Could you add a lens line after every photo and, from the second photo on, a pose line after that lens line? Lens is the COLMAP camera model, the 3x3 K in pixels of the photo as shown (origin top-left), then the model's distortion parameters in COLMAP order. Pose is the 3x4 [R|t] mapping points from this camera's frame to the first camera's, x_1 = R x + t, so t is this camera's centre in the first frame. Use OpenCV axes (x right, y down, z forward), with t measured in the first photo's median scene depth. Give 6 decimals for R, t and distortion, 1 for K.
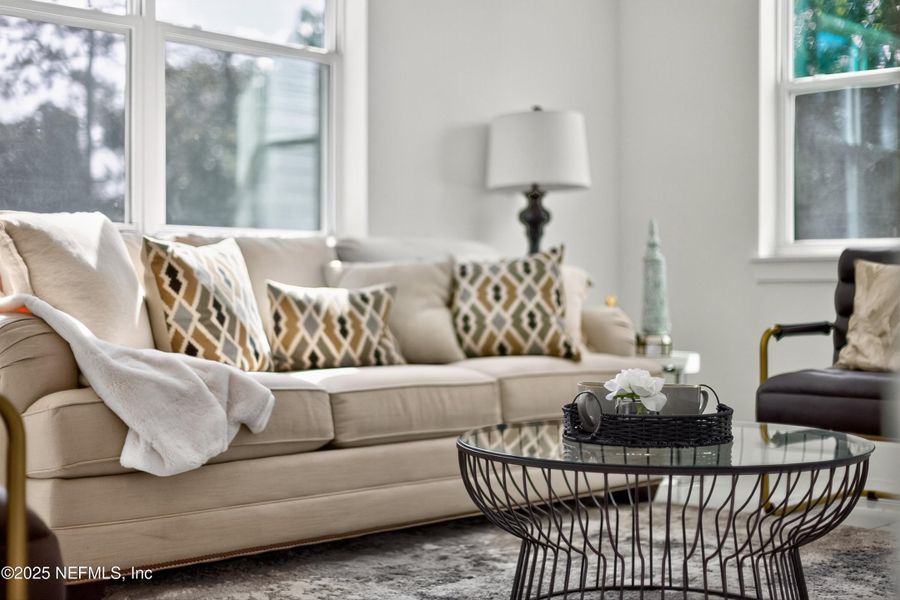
lens RADIAL K [[1302.6, 0, 475.4], [0, 1302.6, 311.5], [0, 0, 1]] dist [-0.060586, 0.000000]
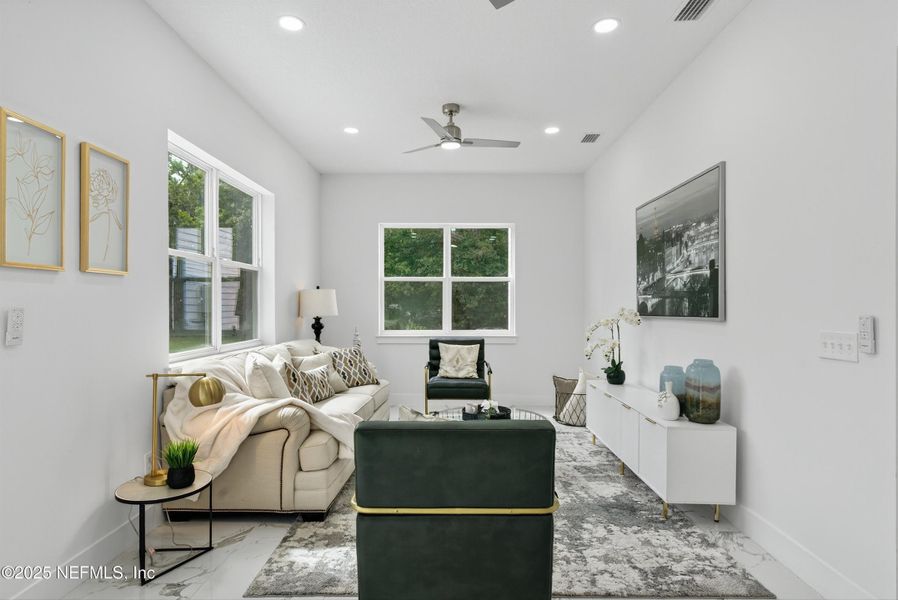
lens RADIAL K [[482.7, 0, 442.7], [0, 482.7, 304.4], [0, 0, 1]] dist [0.013167, 0.000198]
pose [[0.748396, -0.000531, 0.663252, -0.546160], [0.013289, 0.999811, -0.014194, -0.127701], [-0.663119, 0.019436, 0.748261, 0.077272]]
